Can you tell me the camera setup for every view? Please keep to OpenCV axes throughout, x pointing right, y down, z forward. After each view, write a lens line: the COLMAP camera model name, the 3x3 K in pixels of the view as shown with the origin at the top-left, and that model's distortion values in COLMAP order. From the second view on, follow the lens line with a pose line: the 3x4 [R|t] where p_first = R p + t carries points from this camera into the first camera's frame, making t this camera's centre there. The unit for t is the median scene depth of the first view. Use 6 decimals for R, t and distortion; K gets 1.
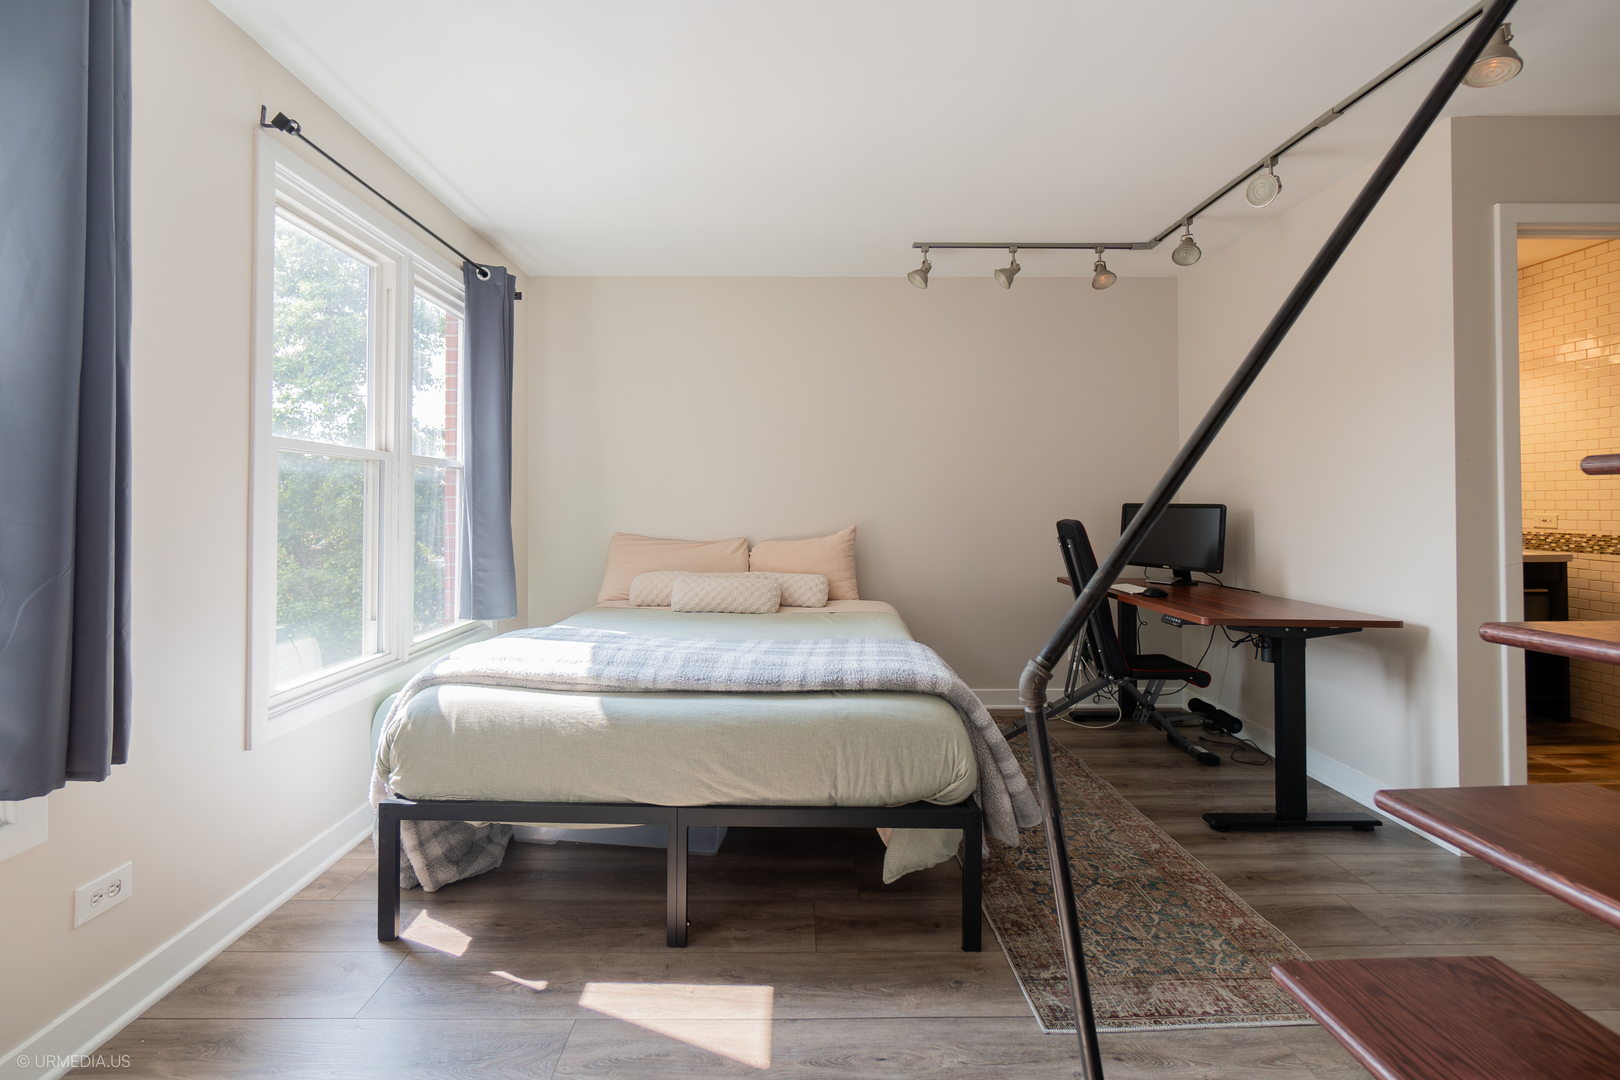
lens RADIAL K [[712.4, 0, 786.4], [0, 712.4, 509.9], [0, 0, 1]] dist [-0.002813, -0.000080]
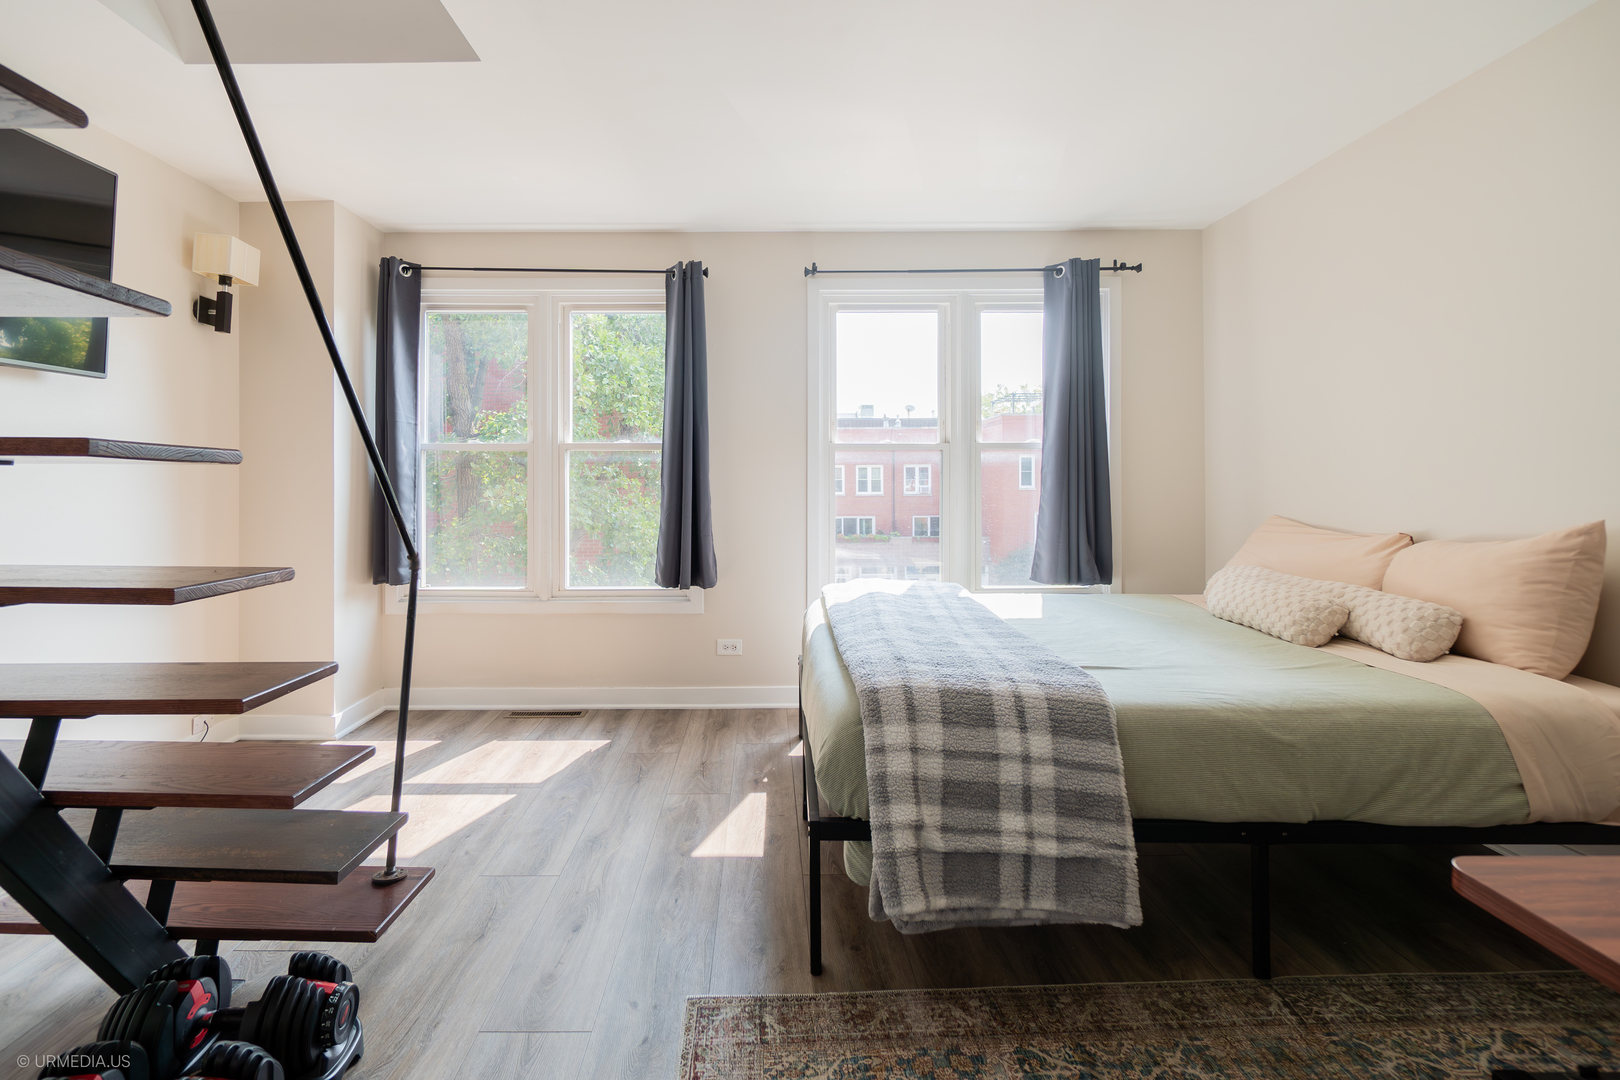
lens RADIAL K [[712.4, 0, 786.4], [0, 712.4, 509.9], [0, 0, 1]] dist [-0.002813, -0.000080]
pose [[0.007265, 0.033586, -0.999409, 1.113015], [-0.001341, 0.999435, 0.033577, 0.000154], [0.999973, 0.001096, 0.007306, 0.928151]]
